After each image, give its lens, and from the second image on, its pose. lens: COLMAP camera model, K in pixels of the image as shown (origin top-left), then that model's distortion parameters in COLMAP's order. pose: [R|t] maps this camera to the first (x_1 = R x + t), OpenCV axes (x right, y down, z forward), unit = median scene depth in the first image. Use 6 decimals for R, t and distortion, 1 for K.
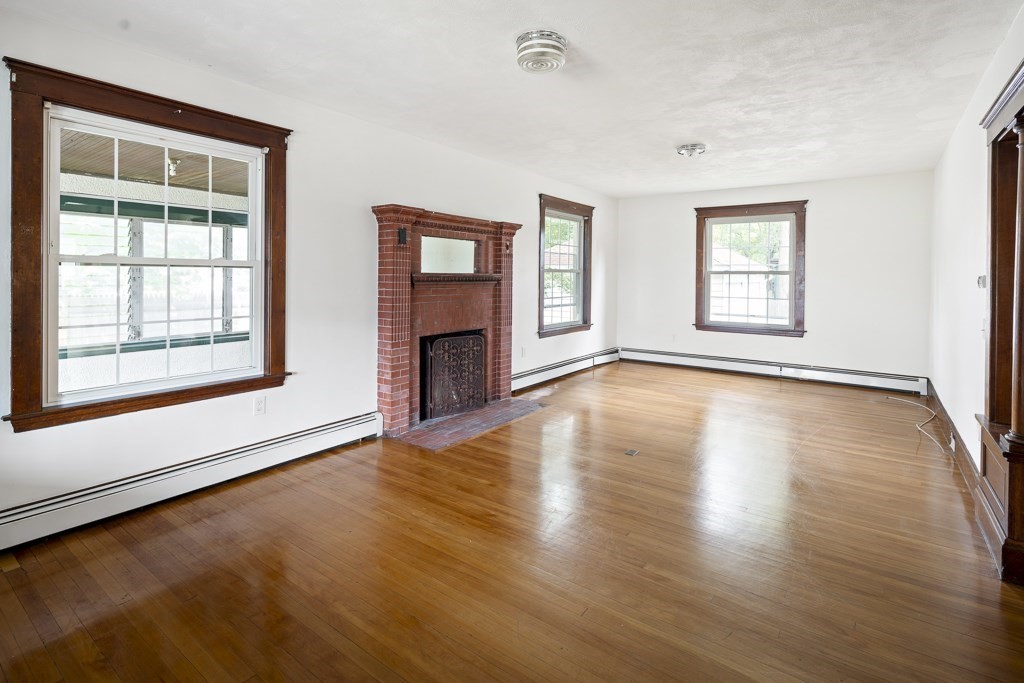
lens RADIAL K [[495.8, 0, 509.8], [0, 495.8, 281.9], [0, 0, 1]] dist [-0.000215, -0.000757]
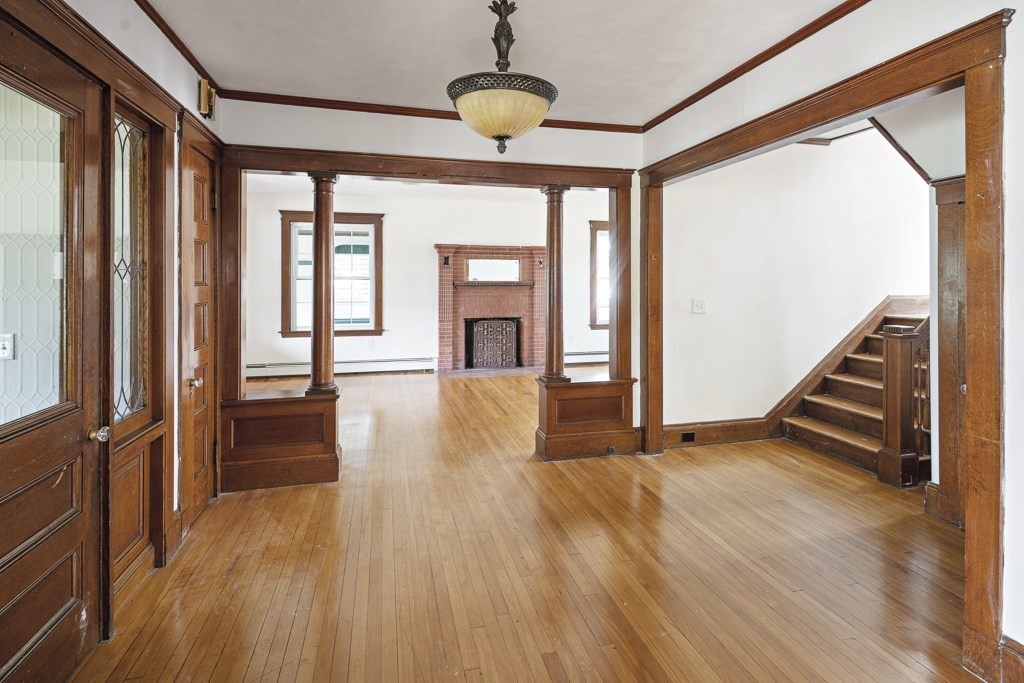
lens RADIAL K [[495.8, 0, 509.8], [0, 495.8, 281.9], [0, 0, 1]] dist [-0.000215, -0.000757]
pose [[0.778111, -0.009626, -0.628053, 1.054800], [-0.001035, 0.999862, -0.016607, 0.013673], [0.628125, 0.013572, 0.777994, -0.242094]]
